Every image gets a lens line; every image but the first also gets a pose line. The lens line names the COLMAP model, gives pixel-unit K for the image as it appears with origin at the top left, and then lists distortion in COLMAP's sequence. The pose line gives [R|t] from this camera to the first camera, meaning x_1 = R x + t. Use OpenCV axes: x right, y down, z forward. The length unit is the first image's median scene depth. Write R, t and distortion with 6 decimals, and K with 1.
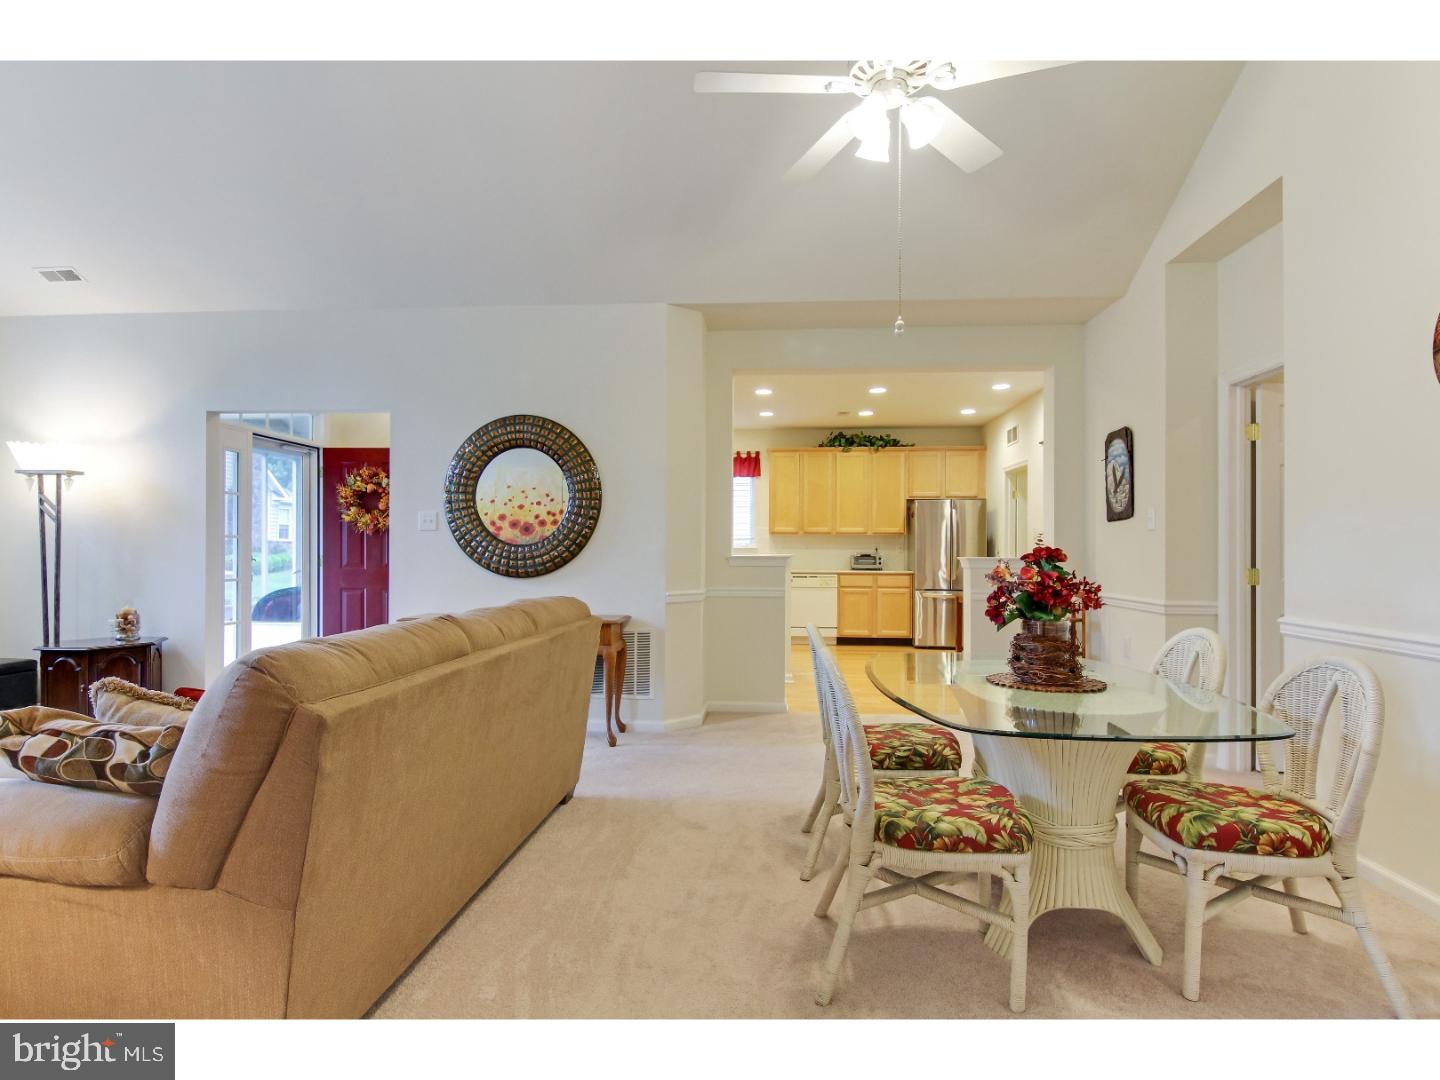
lens RADIAL K [[734.1, 0, 720.0], [0, 734.1, 540.0], [0, 0, 1]] dist [0.022138, -0.000441]
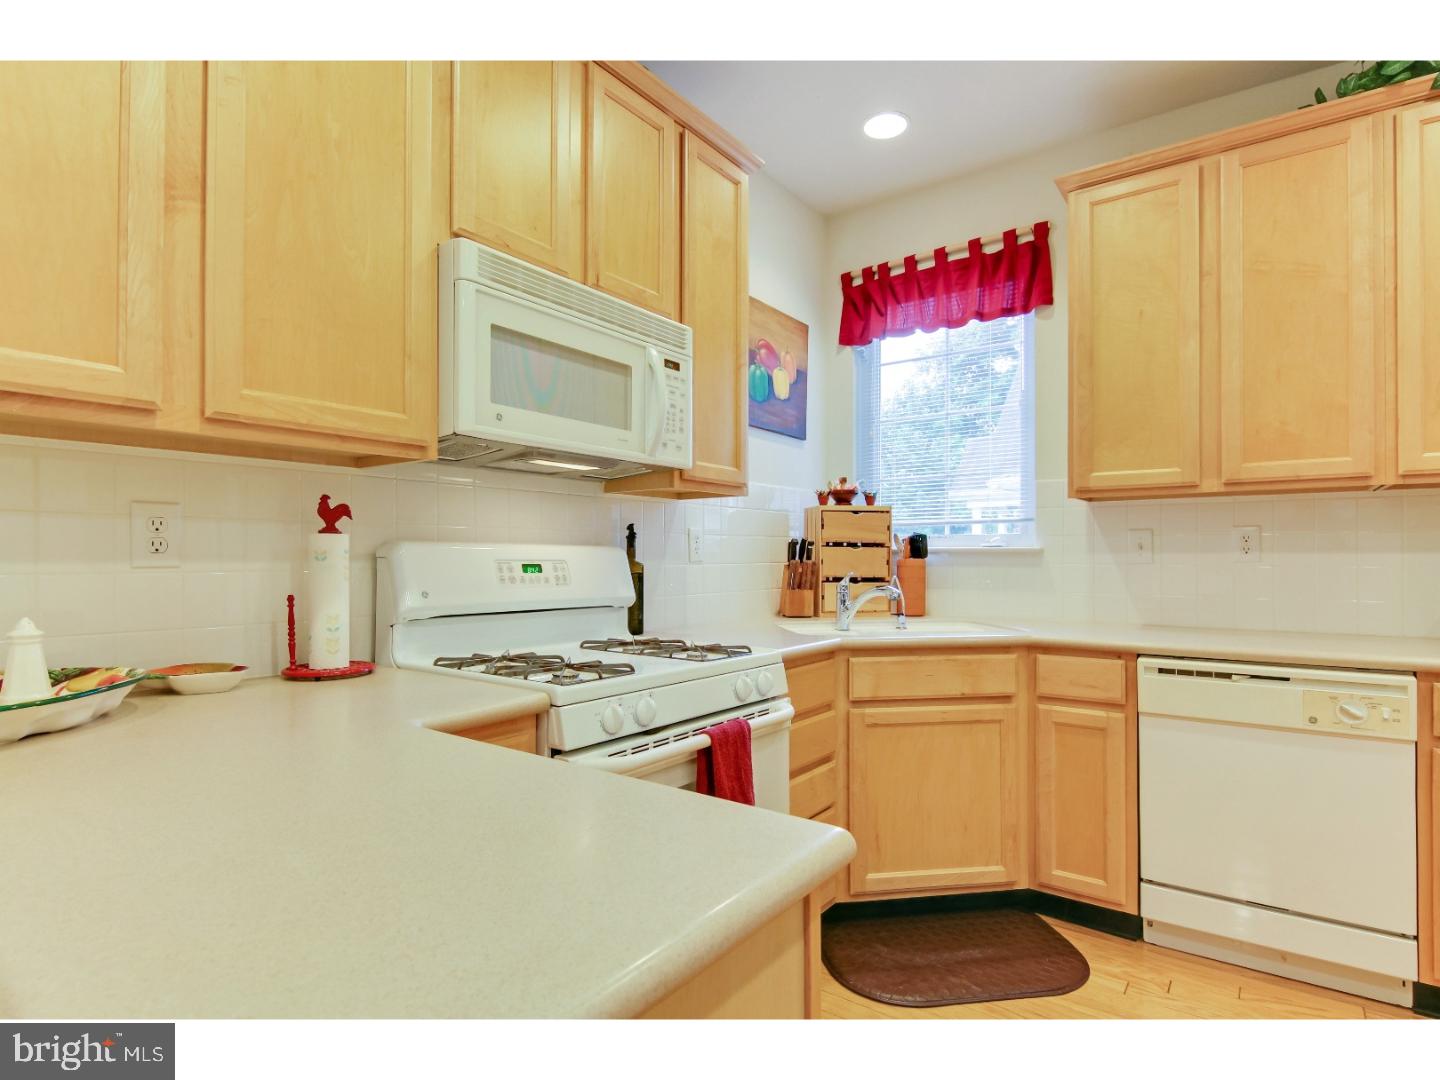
lens RADIAL K [[746.6, 0, 724.3], [0, 746.6, 559.7], [0, 0, 1]] dist [-0.008373, -0.000738]
pose [[0.862163, -0.005494, -0.506601, 0.095911], [0.010410, 0.999922, 0.006872, 0.011535], [0.506524, -0.011199, 0.862153, 0.706235]]
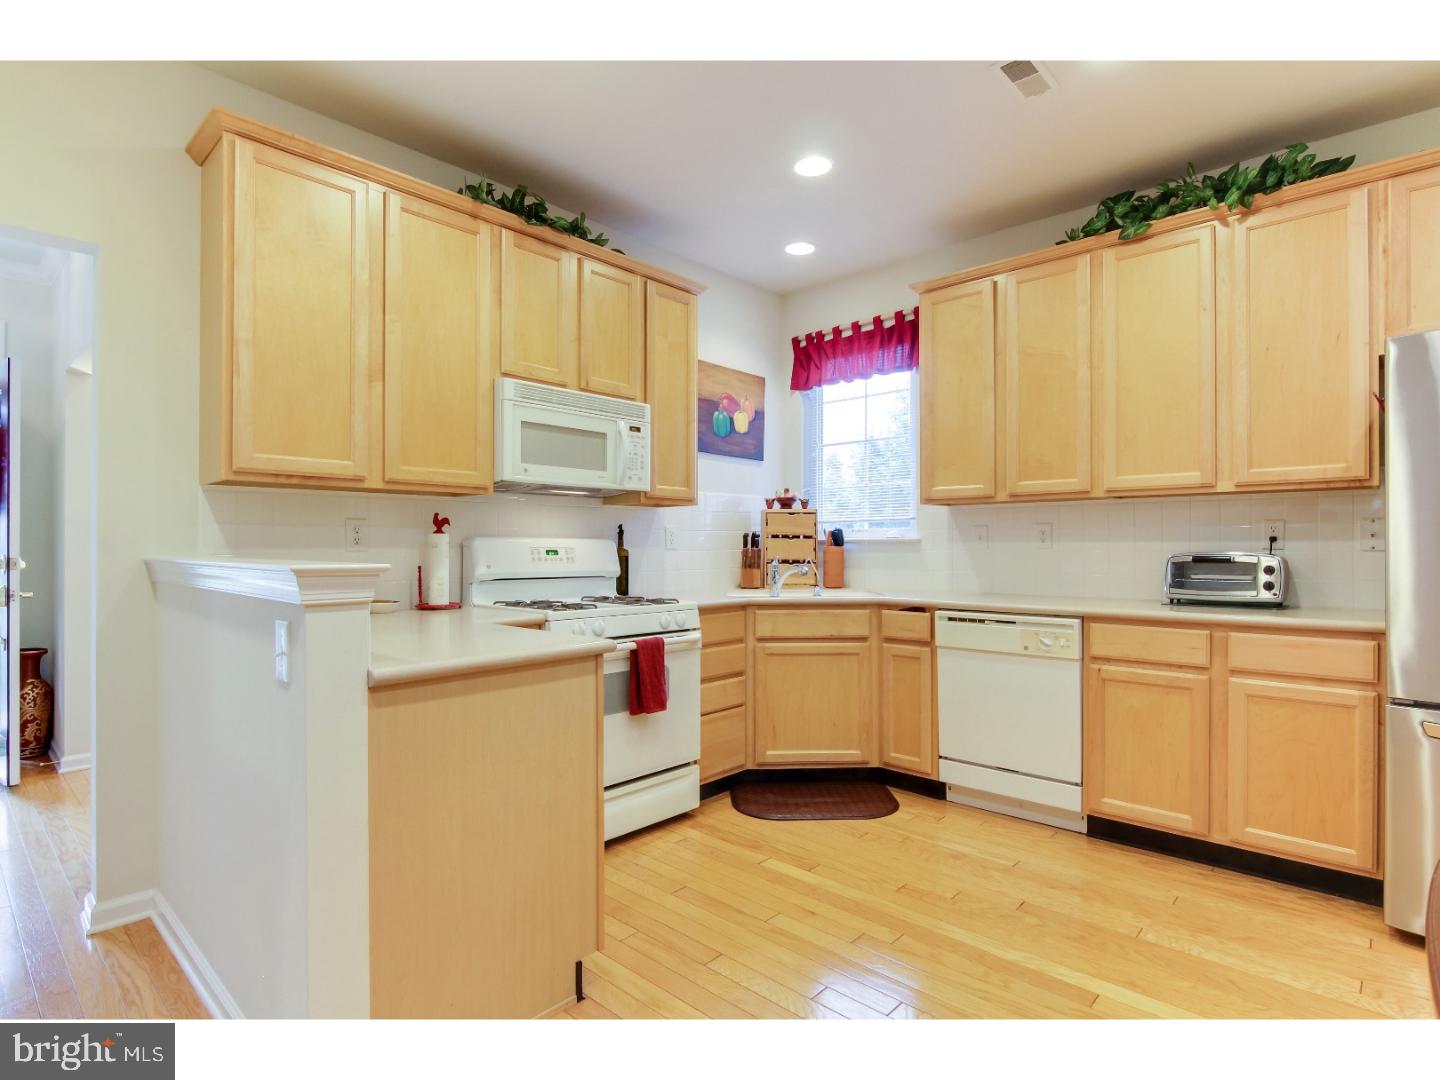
lens RADIAL K [[752.4, 0, 720.0], [0, 752.4, 540.0], [0, 0, 1]] dist [0.000277, -0.000407]
pose [[0.794927, -0.013635, -0.606552, 0.225946], [0.012558, 0.999903, -0.006019, 0.012058], [0.606575, -0.002832, 0.795021, 0.622409]]
